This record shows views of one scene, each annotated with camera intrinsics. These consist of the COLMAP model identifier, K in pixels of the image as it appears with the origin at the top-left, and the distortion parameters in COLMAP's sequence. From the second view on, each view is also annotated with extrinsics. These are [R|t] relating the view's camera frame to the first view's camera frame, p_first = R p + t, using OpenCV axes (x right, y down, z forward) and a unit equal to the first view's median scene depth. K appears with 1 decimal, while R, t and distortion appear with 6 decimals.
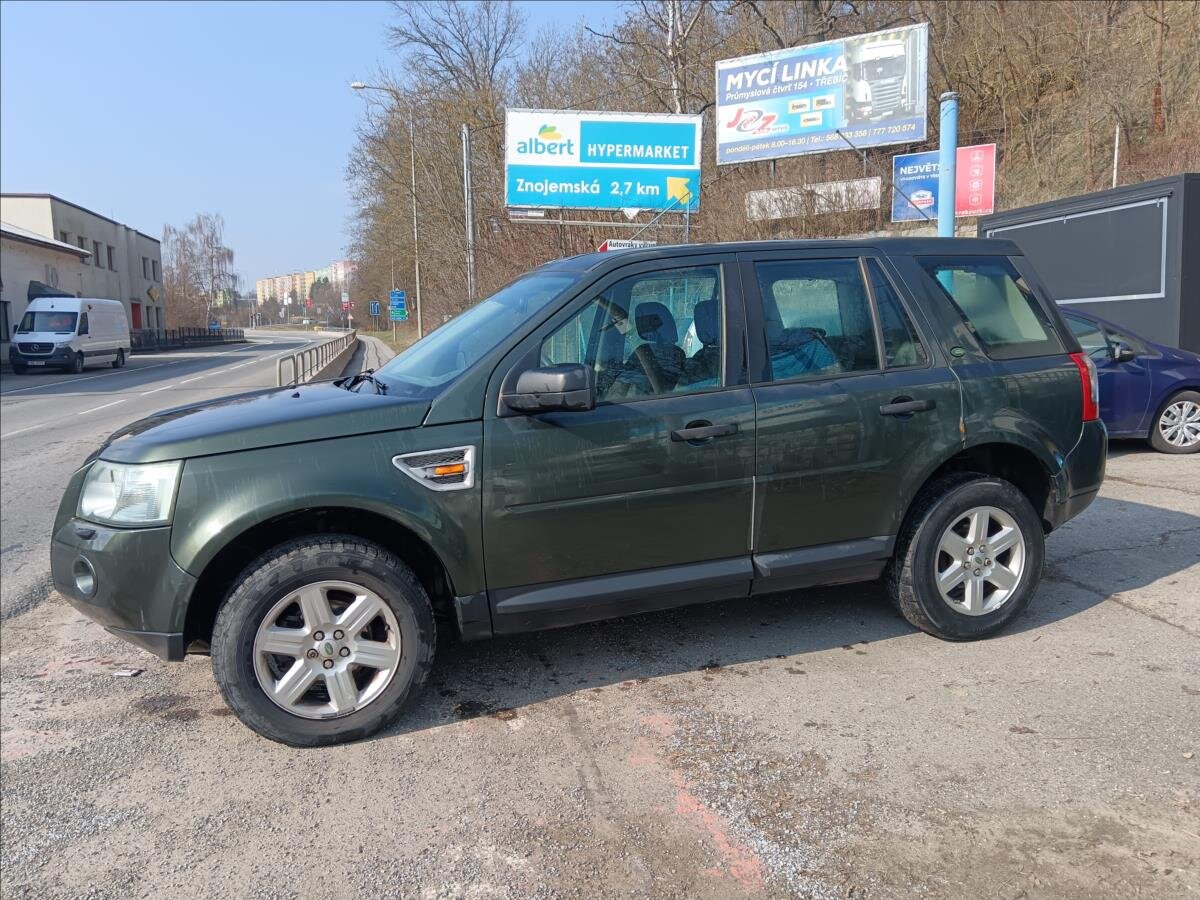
lens RADIAL K [[938.3, 0, 598.9], [0, 938.3, 451.5], [0, 0, 1]] dist [-0.003172, 0.003180]
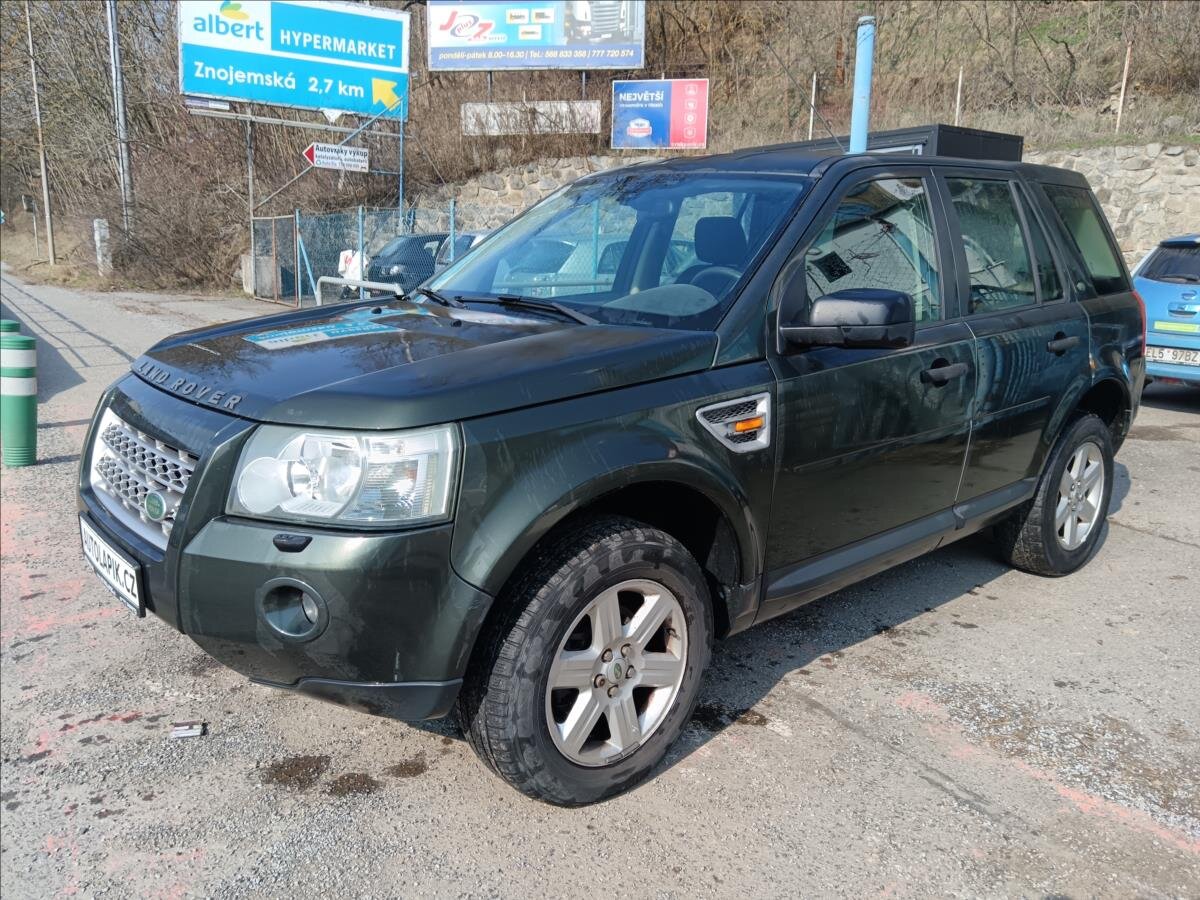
lens RADIAL K [[938.3, 0, 600.2], [0, 938.3, 456.3], [0, 0, 1]] dist [-0.003172, 0.003180]
pose [[0.928728, -0.039639, 0.368638, -0.445863], [0.007996, 0.996179, 0.086972, -0.018042], [-0.370677, -0.077826, 0.925496, 0.262083]]
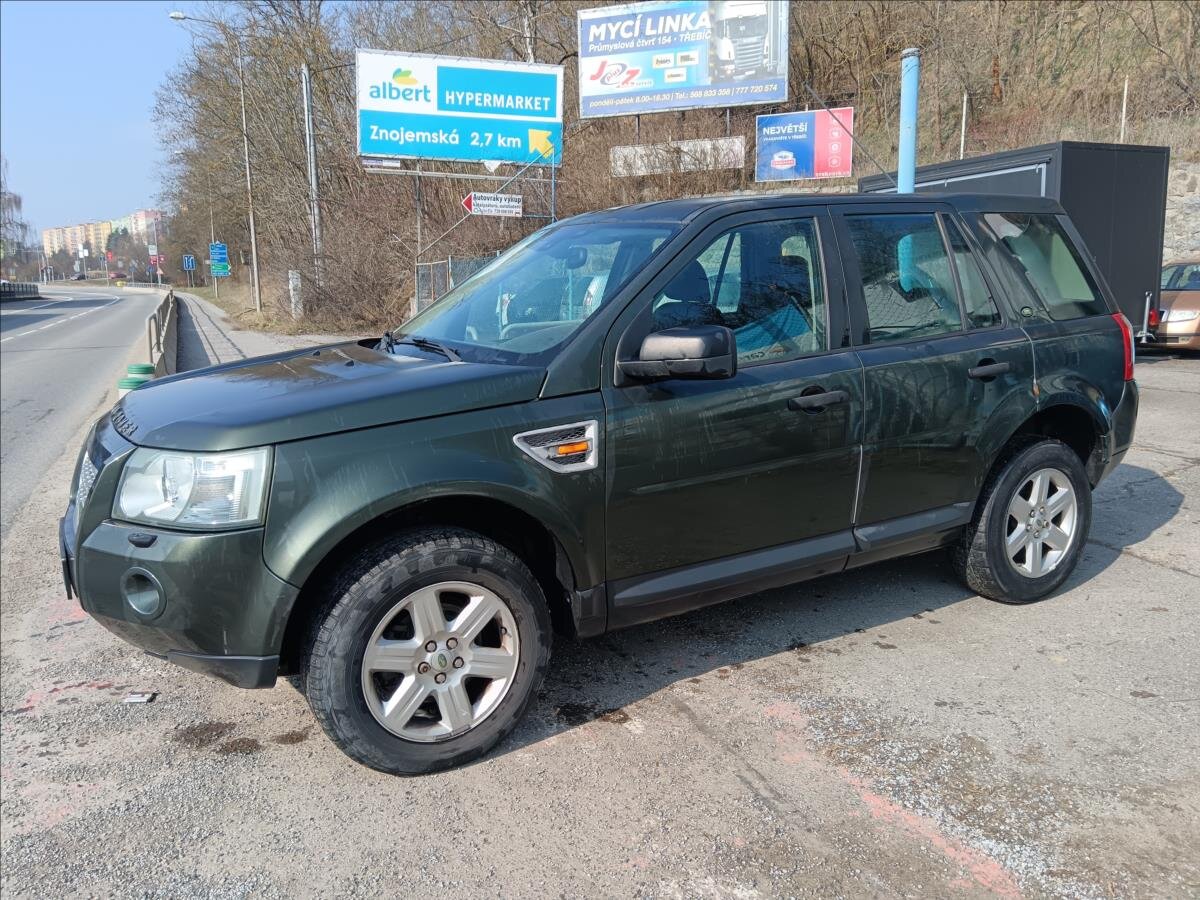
lens RADIAL K [[938.3, 0, 599.9], [0, 938.3, 451.6], [0, 0, 1]] dist [-0.003172, 0.003180]
pose [[0.983432, -0.026076, 0.179394, -0.232209], [0.018100, 0.998779, 0.045956, -0.013492], [-0.180374, -0.041948, 0.982703, 0.109343]]
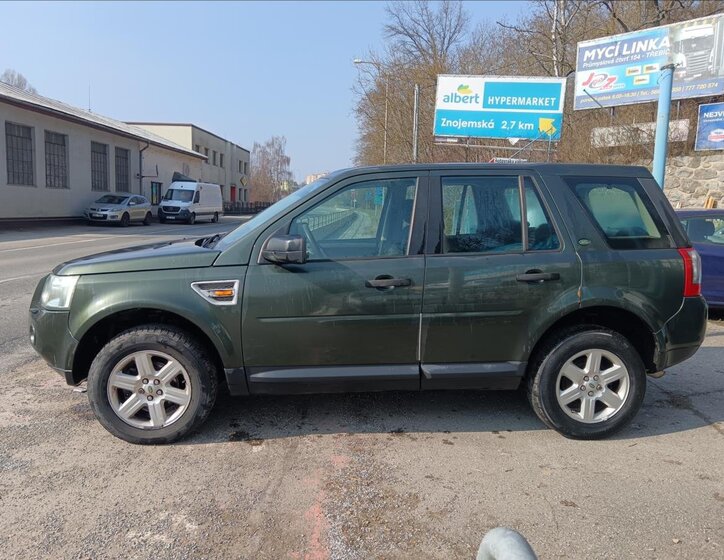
lens RADIAL K [[583.4, 0, 360.2], [0, 583.4, 282.0], [0, 0, 1]] dist [-0.001567, -0.000860]
pose [[0.966378, 0.077573, -0.245145, 0.268590], [-0.079430, 0.996838, 0.002317, -0.017855], [0.244550, 0.017233, 0.969484, 0.030021]]
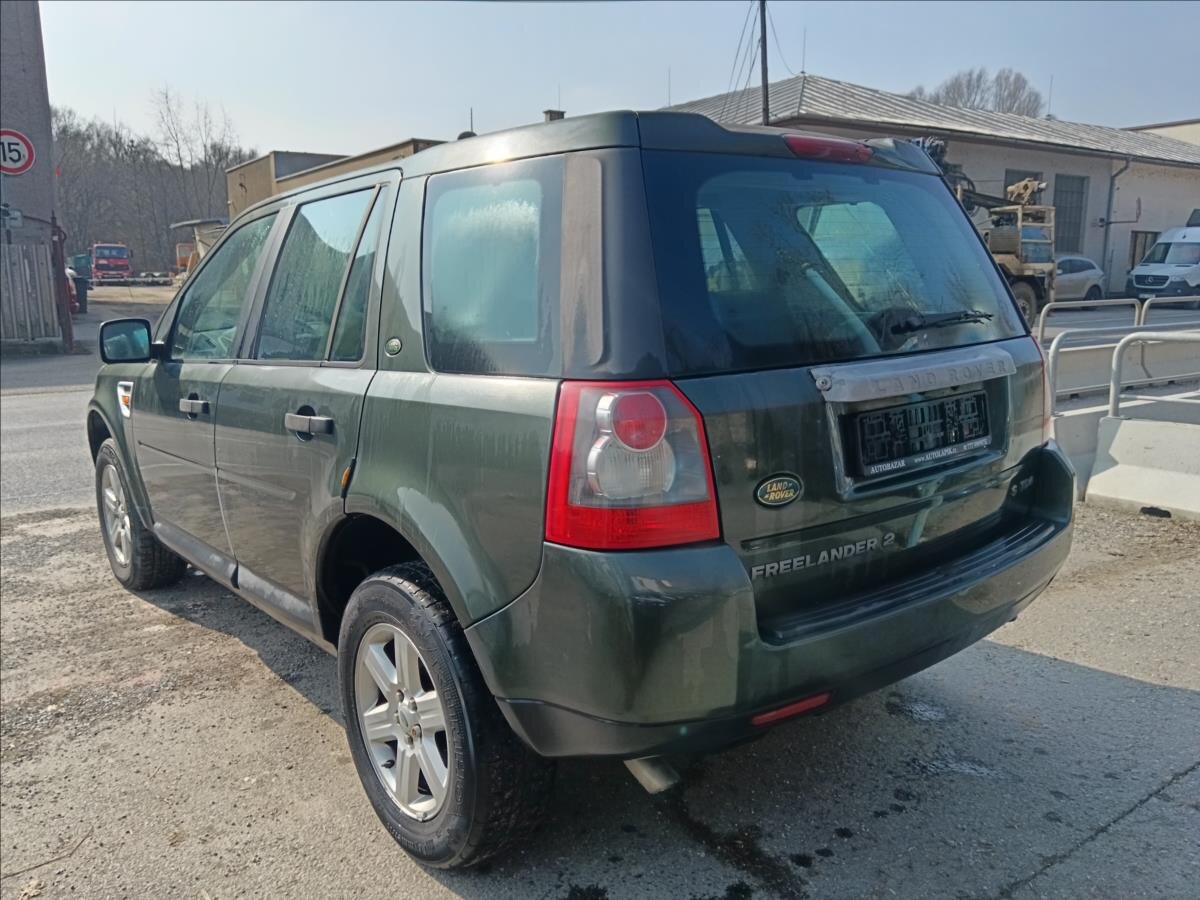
lens RADIAL K [[938.3, 0, 597.1], [0, 938.3, 448.0], [0, 0, 1]] dist [-0.003172, 0.003180]
pose [[0.347599, 0.191176, -0.917947, 0.941171], [-0.125991, 0.979639, 0.156315, -0.148095], [0.929140, 0.061318, 0.364608, 0.899092]]
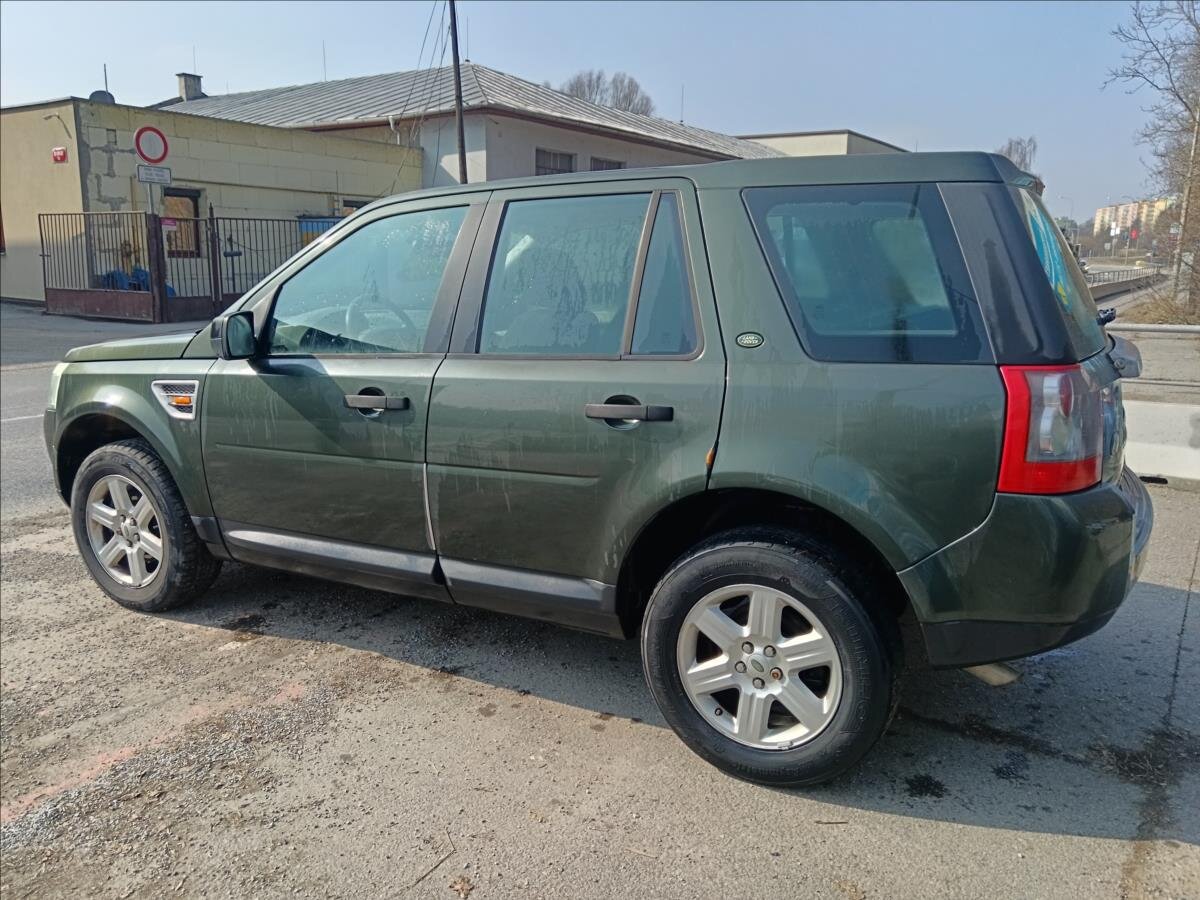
lens RADIAL K [[938.3, 0, 594.8], [0, 938.3, 452.7], [0, 0, 1]] dist [-0.003172, 0.003180]
pose [[0.673154, 0.180293, -0.717187, 0.772752], [-0.126629, 0.983603, 0.128412, -0.097824], [0.728580, 0.004376, 0.684947, 0.477777]]
